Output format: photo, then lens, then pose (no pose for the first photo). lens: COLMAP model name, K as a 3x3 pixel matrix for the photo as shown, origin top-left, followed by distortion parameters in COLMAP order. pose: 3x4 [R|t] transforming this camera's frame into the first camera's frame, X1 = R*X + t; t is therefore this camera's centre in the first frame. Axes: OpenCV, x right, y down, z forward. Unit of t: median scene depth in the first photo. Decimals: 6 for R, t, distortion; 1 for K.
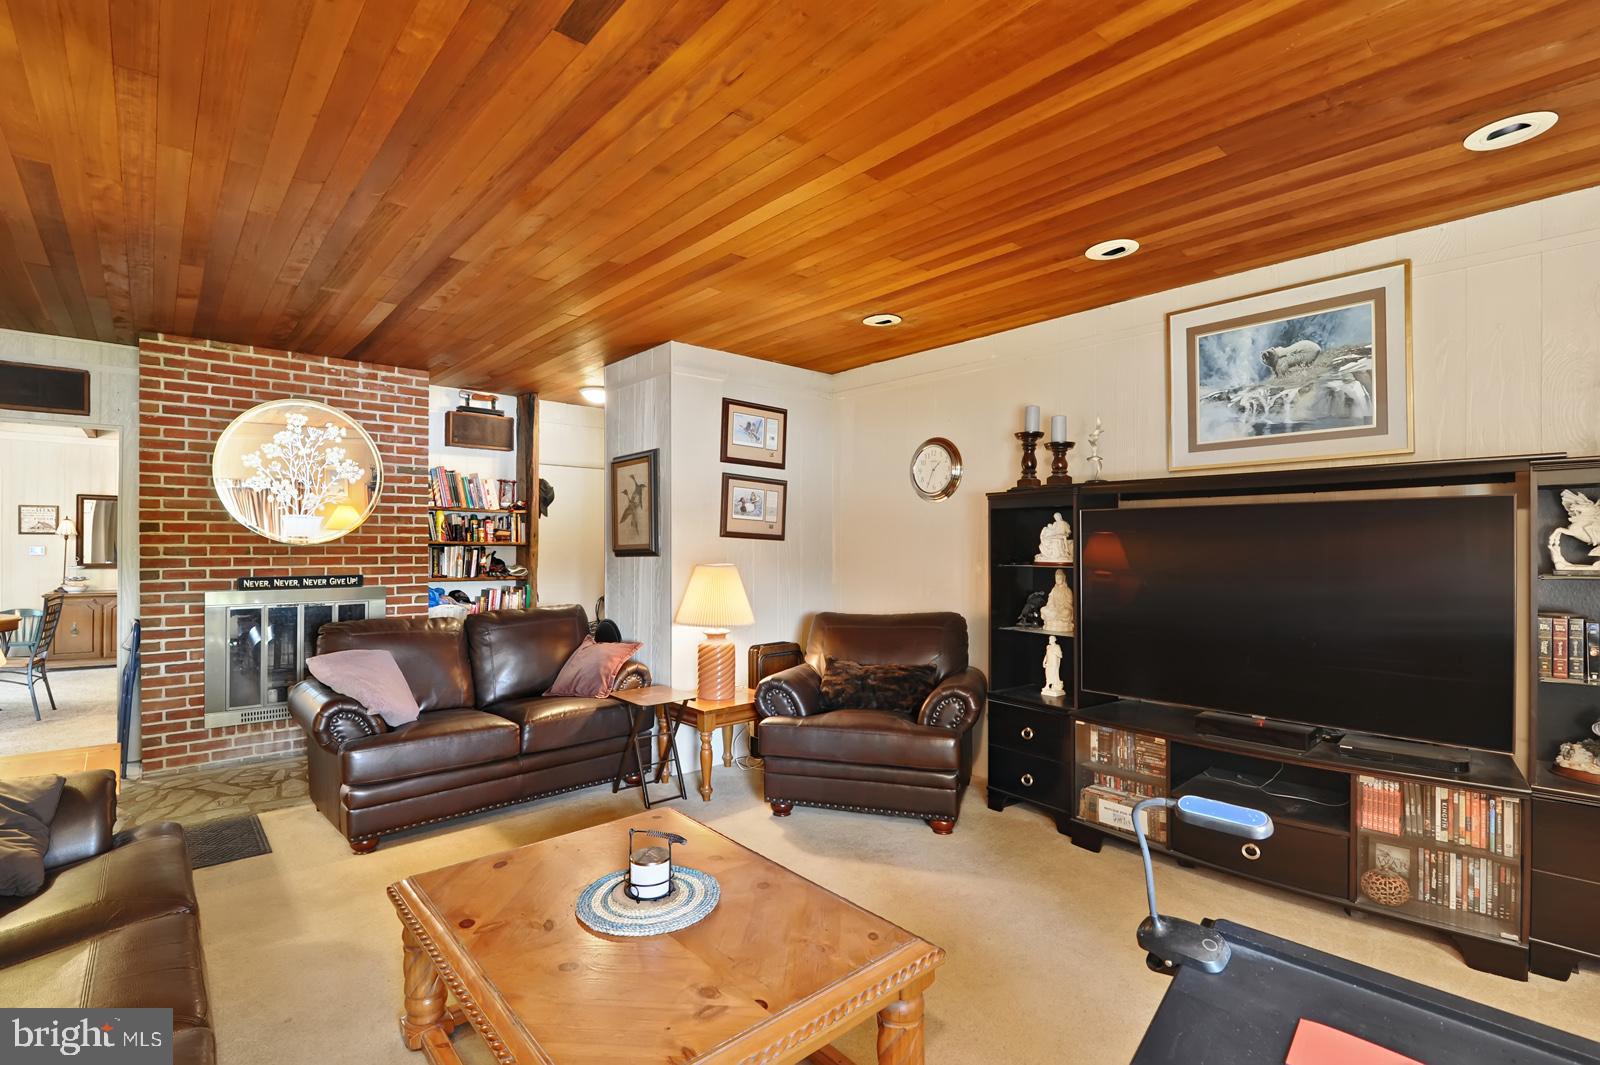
lens RADIAL K [[732.8, 0, 803.5], [0, 732.8, 549.8], [0, 0, 1]] dist [-0.019509, -0.000141]
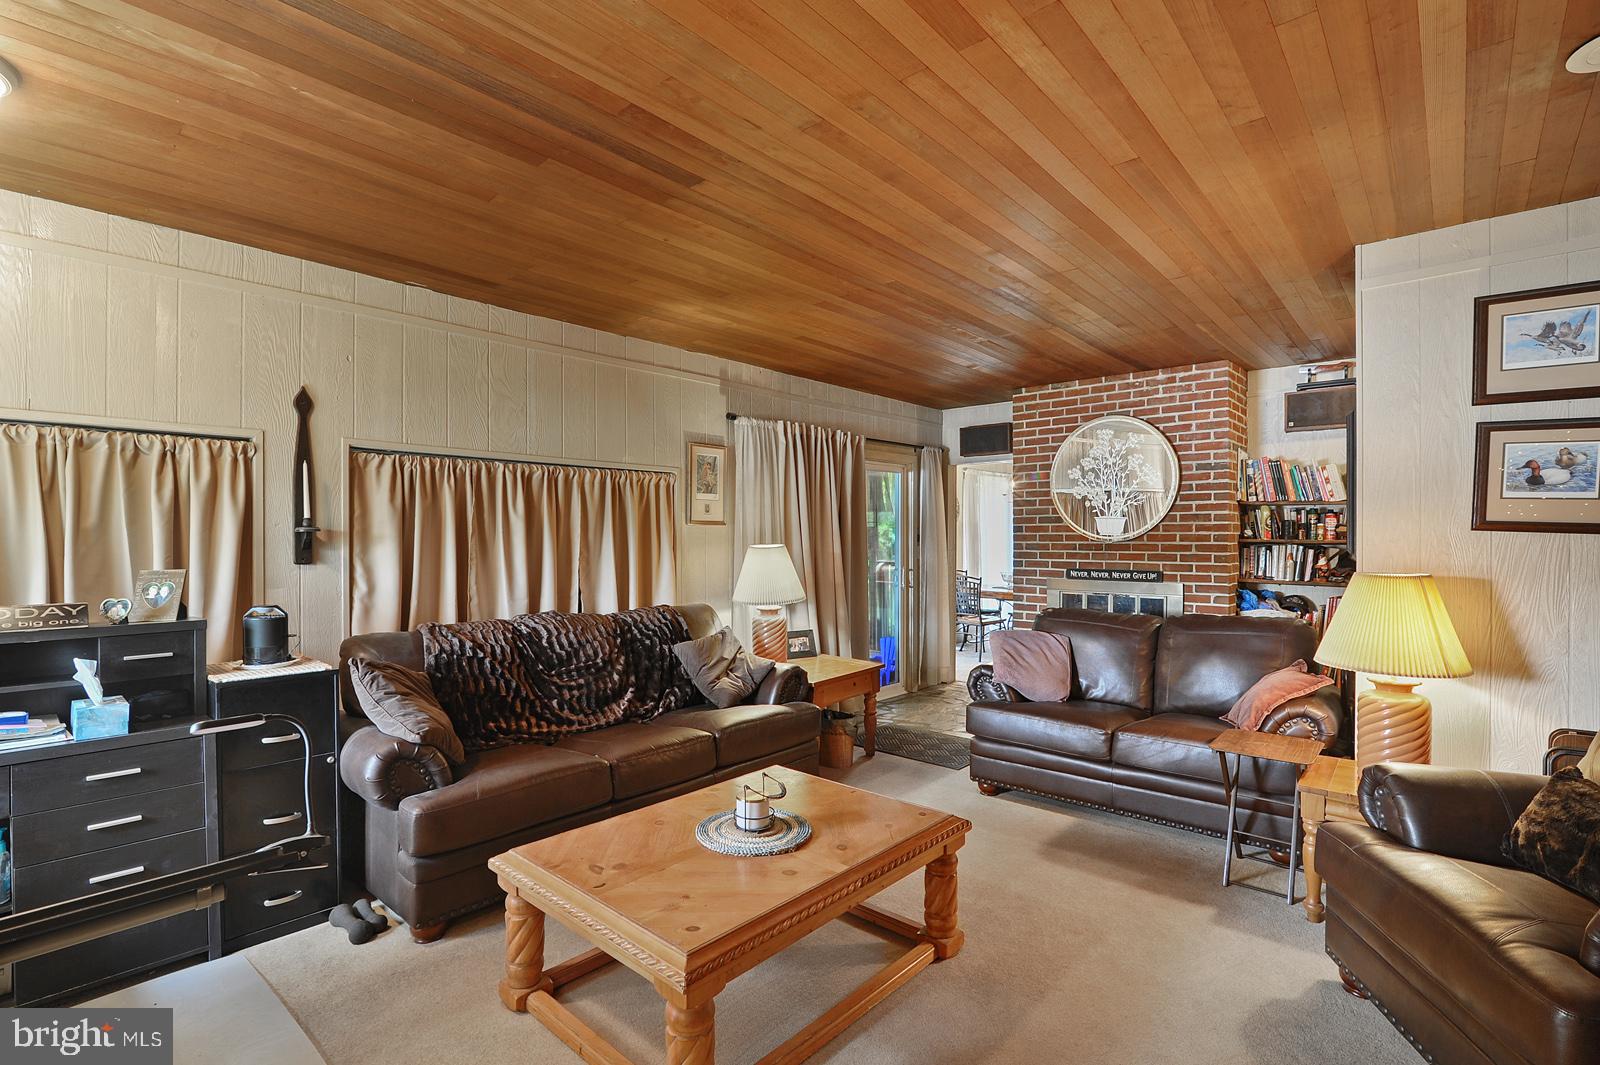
lens RADIAL K [[747.2, 0, 808.4], [0, 747.2, 543.6], [0, 0, 1]] dist [-0.012543, 0.000128]
pose [[0.114042, 0.003451, -0.993470, 0.412205], [-0.012161, 0.999924, 0.002078, -0.001477], [0.993401, 0.011844, 0.114075, 0.376775]]
